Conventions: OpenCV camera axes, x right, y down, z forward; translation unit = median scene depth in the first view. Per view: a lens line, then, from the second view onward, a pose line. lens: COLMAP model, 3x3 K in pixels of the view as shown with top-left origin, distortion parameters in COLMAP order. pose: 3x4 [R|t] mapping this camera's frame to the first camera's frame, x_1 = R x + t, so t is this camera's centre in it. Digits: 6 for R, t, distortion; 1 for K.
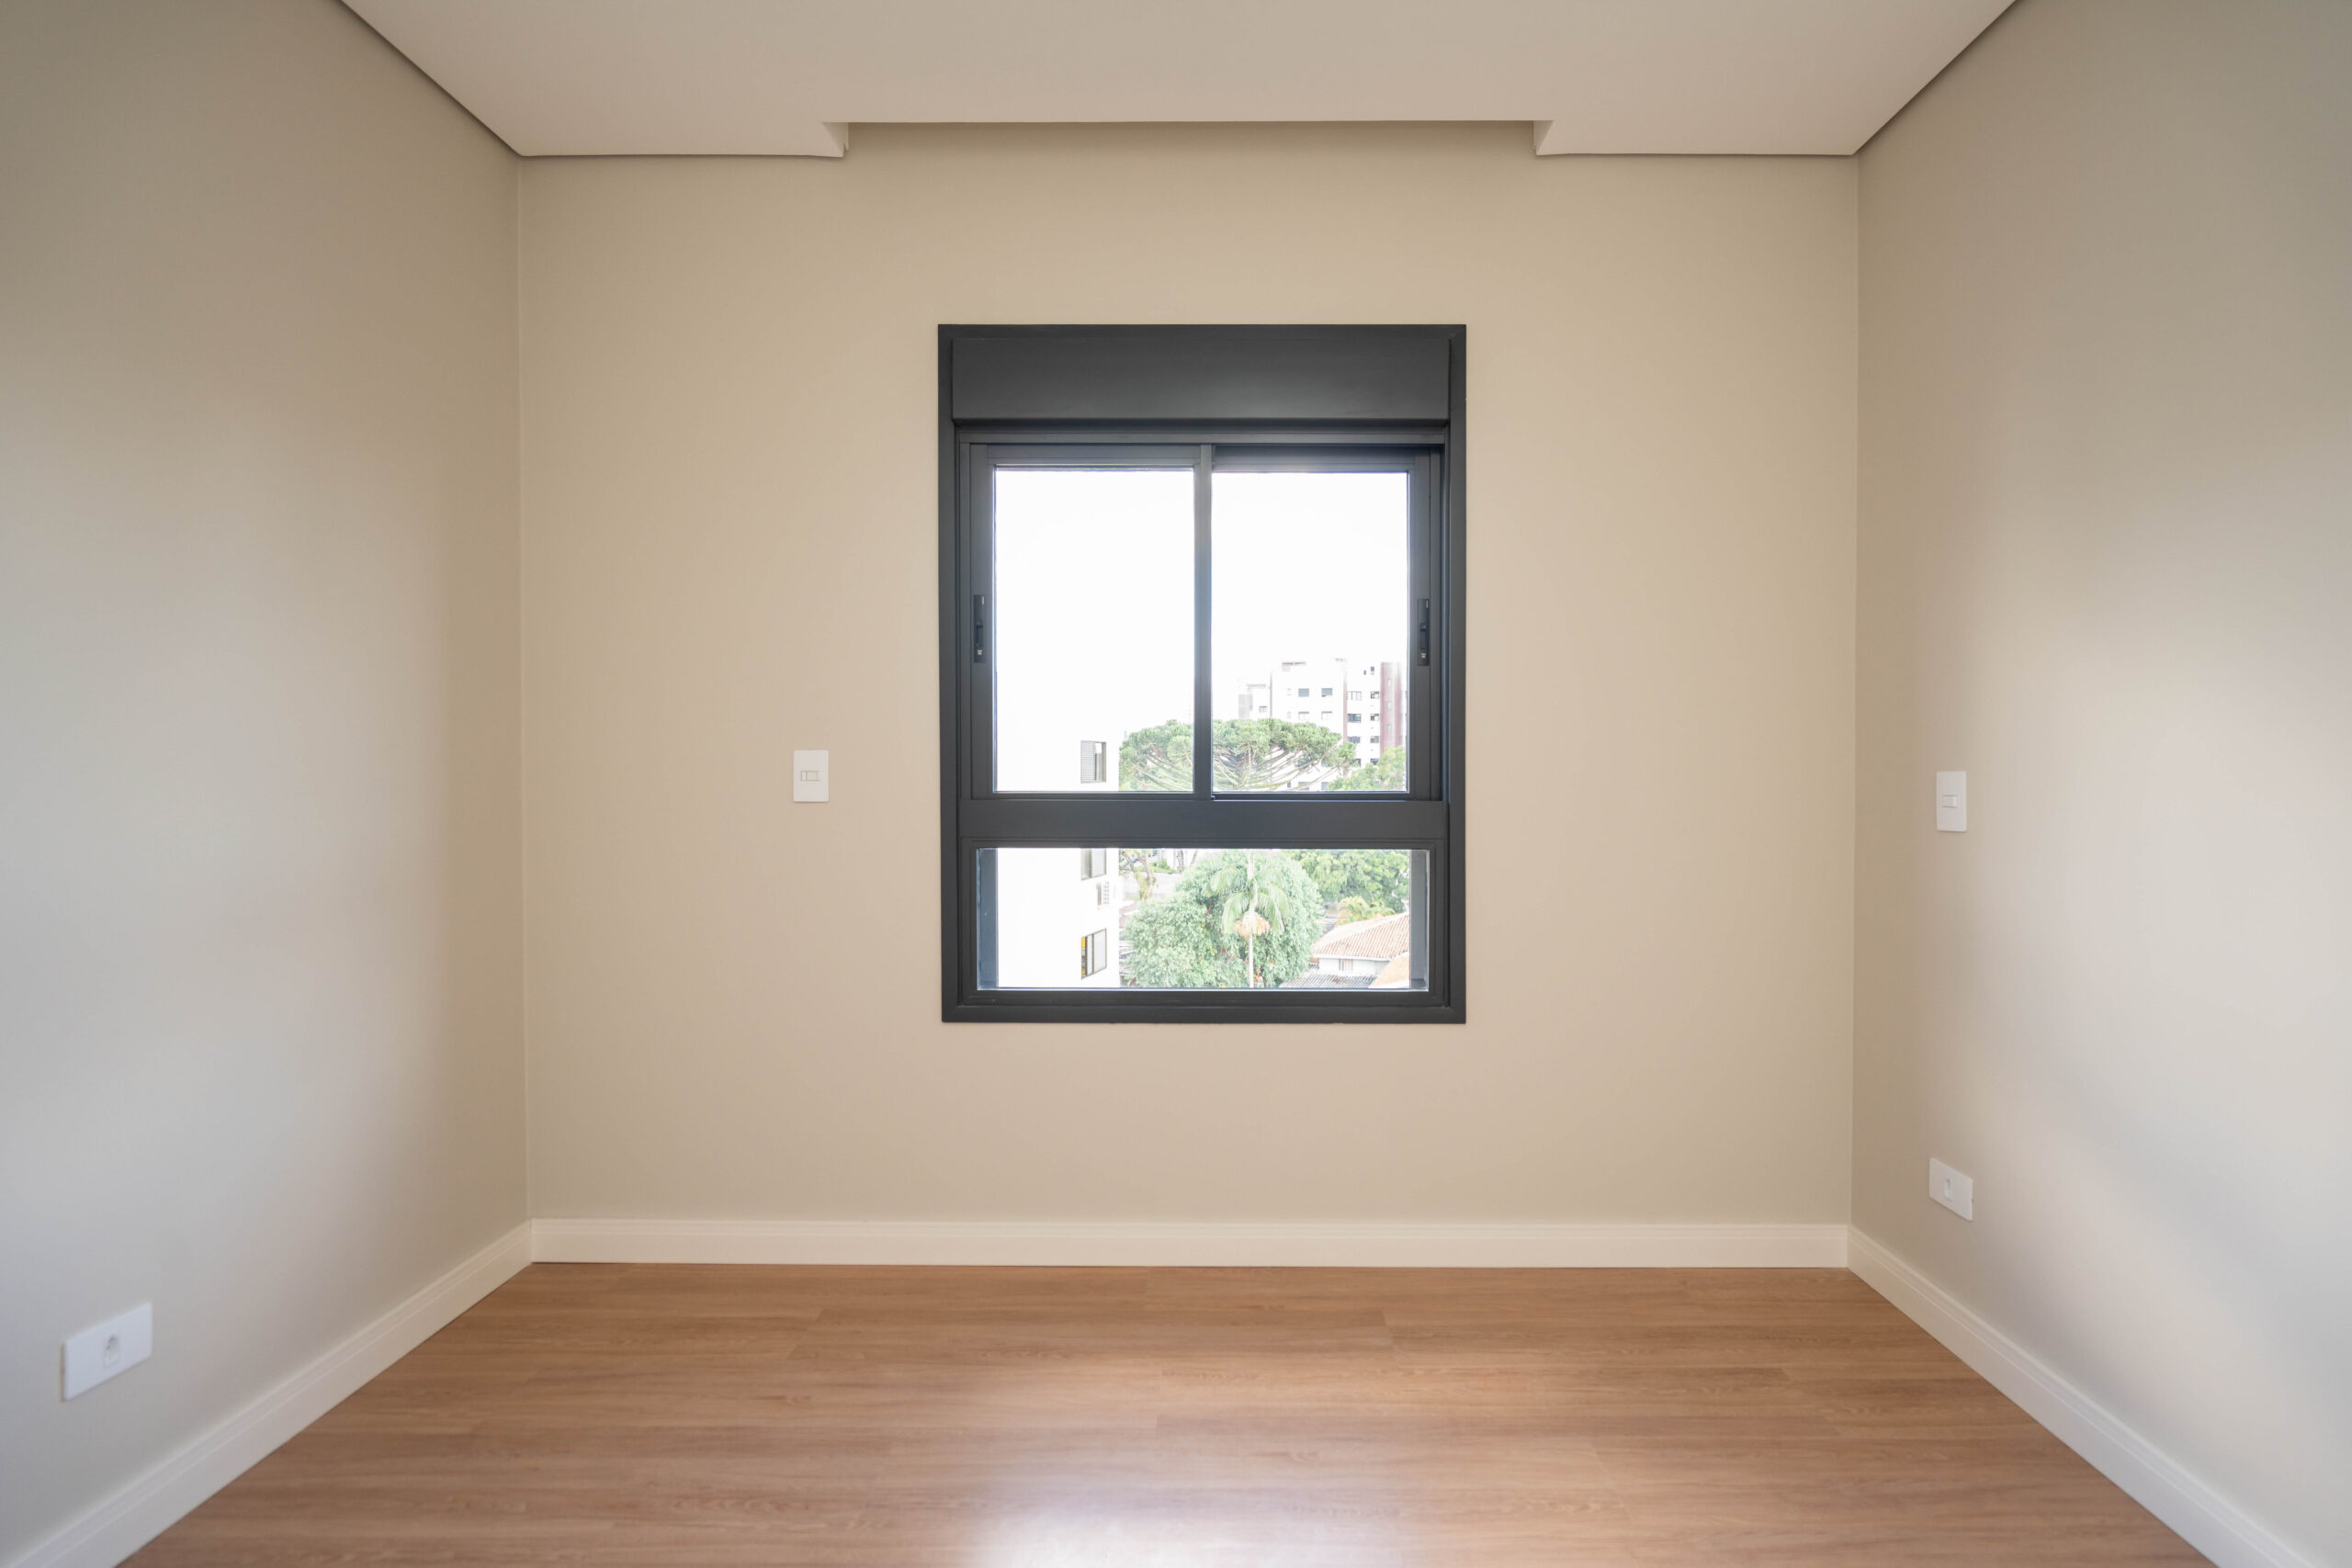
lens RADIAL K [[1074.5, 0, 1198.1], [0, 1074.5, 784.1], [0, 0, 1]] dist [-0.009446, 0.005328]
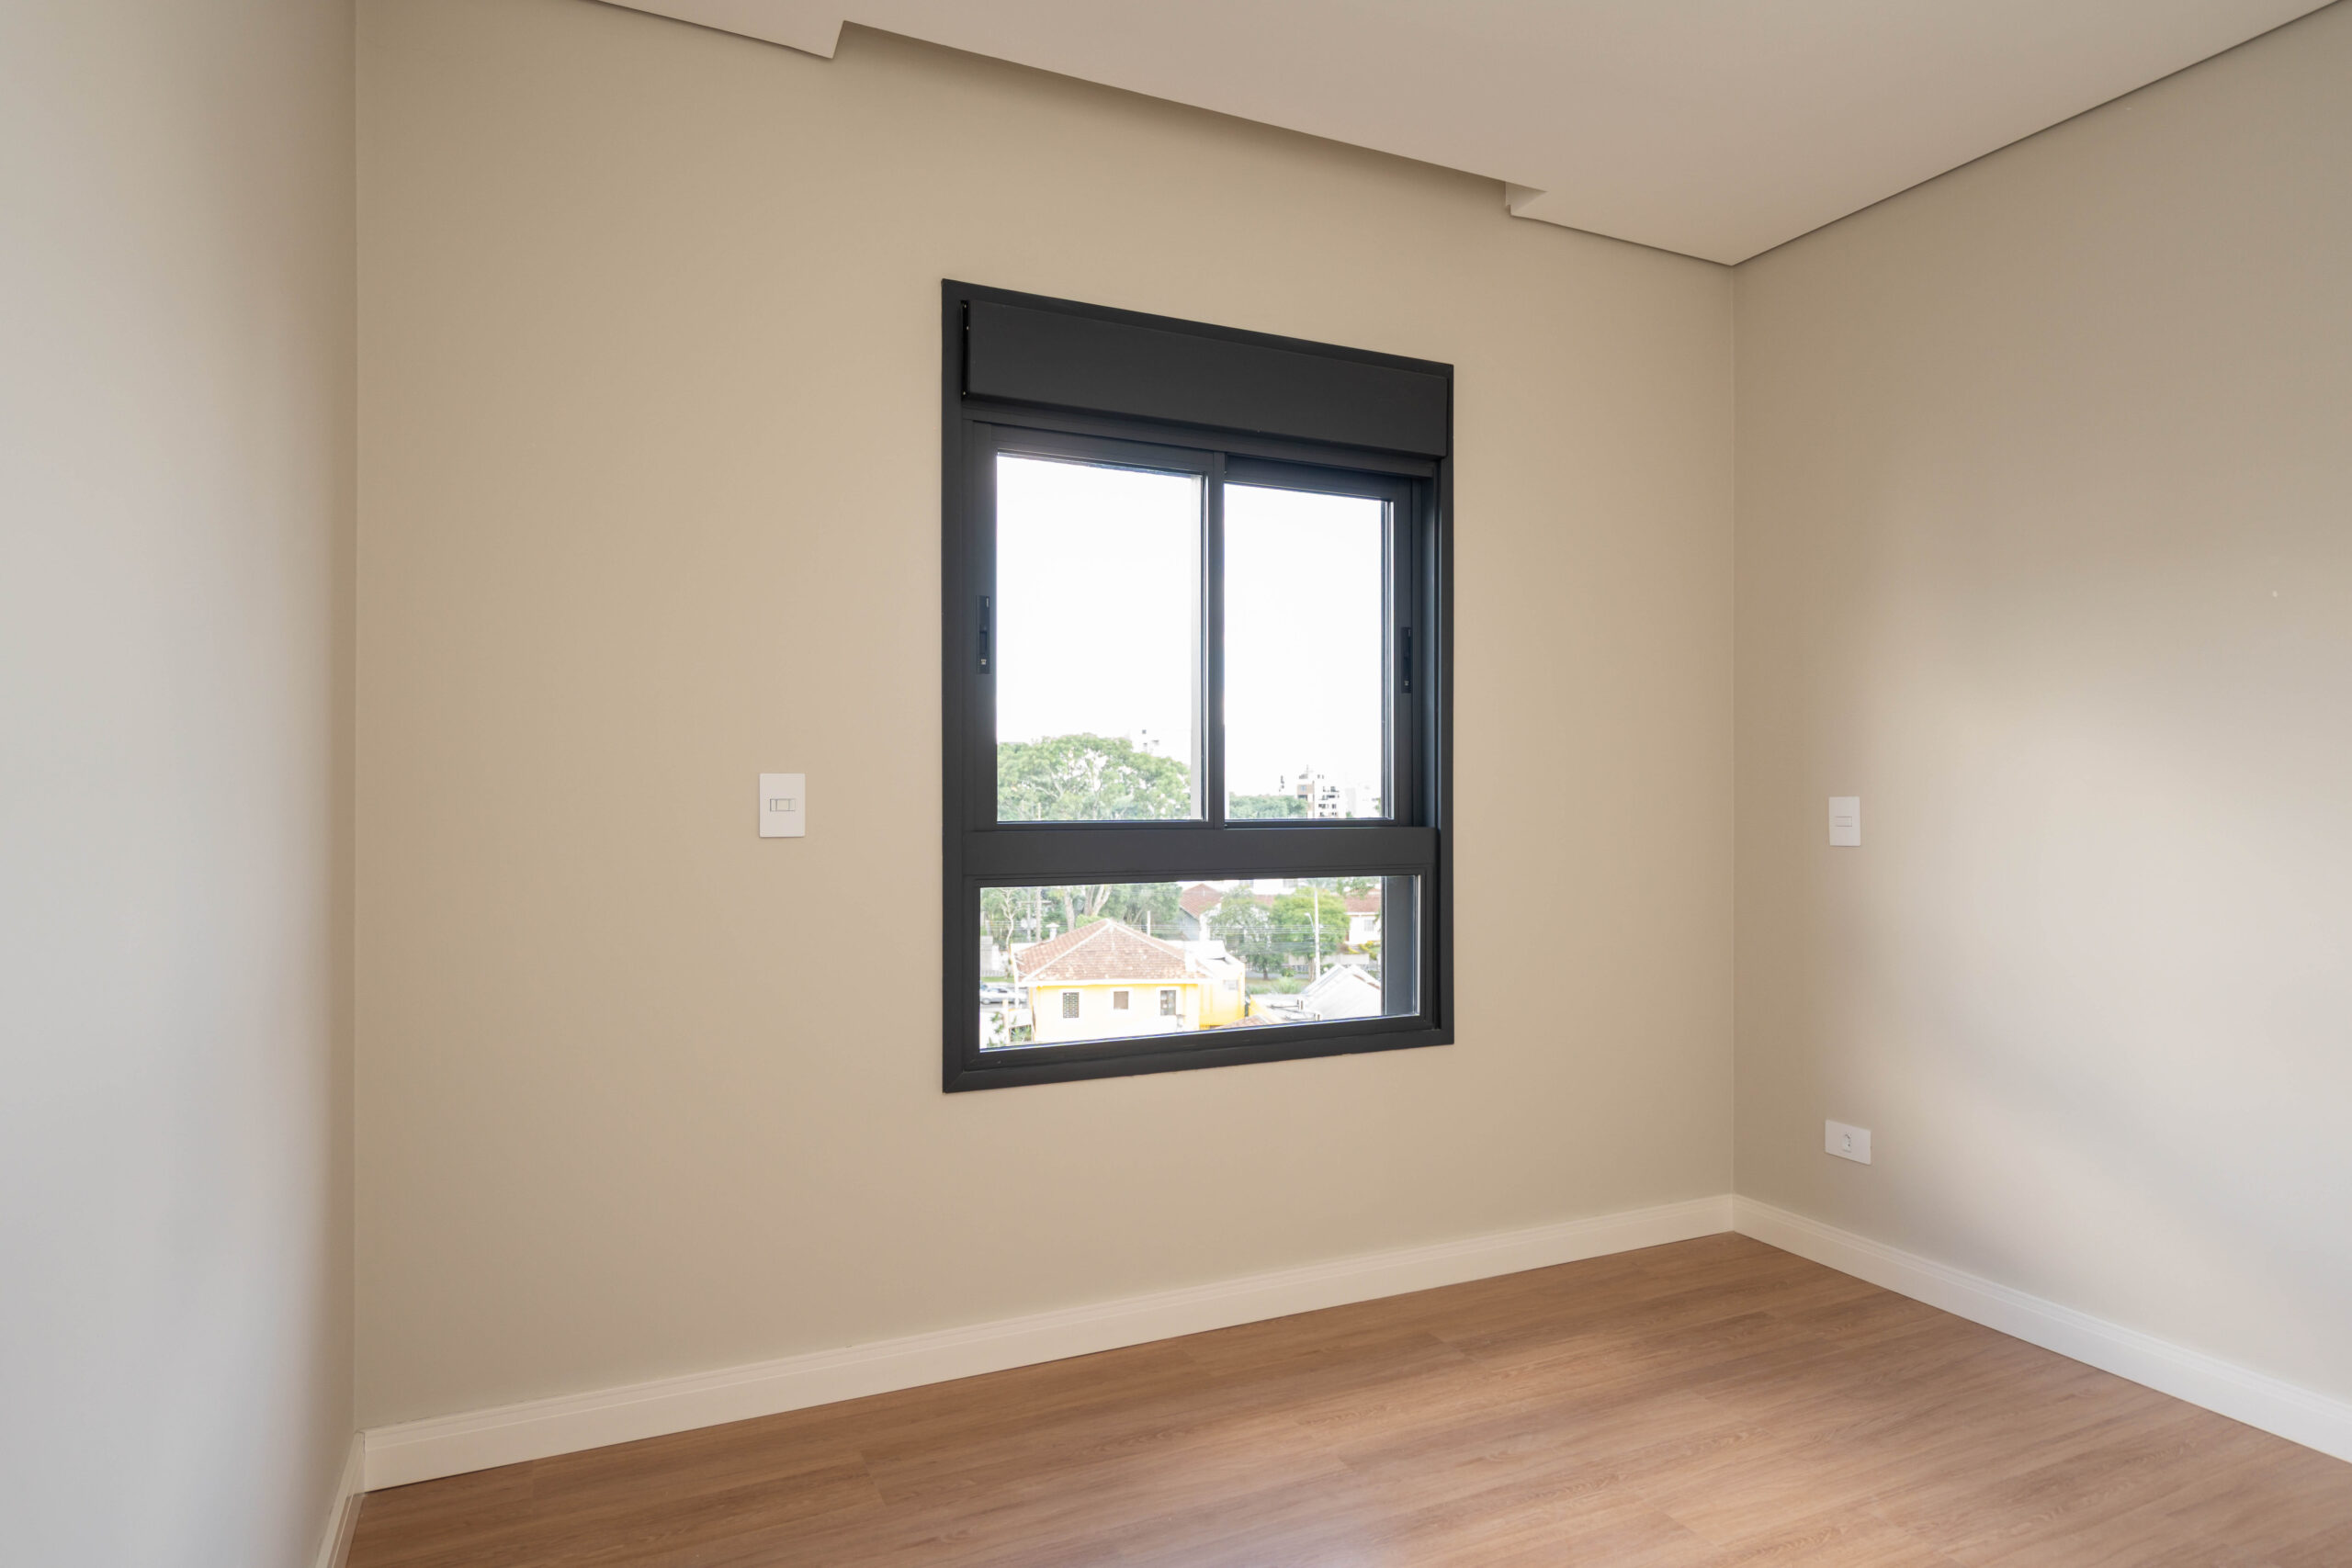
lens RADIAL K [[1288.6, 0, 1190.3], [0, 1288.6, 795.7], [0, 0, 1]] dist [0.002780, 0.002045]
pose [[0.907881, -0.001429, 0.419225, -0.492643], [0.007271, 0.999897, -0.012338, -0.000508], [-0.419164, 0.014250, 0.907799, -0.014522]]
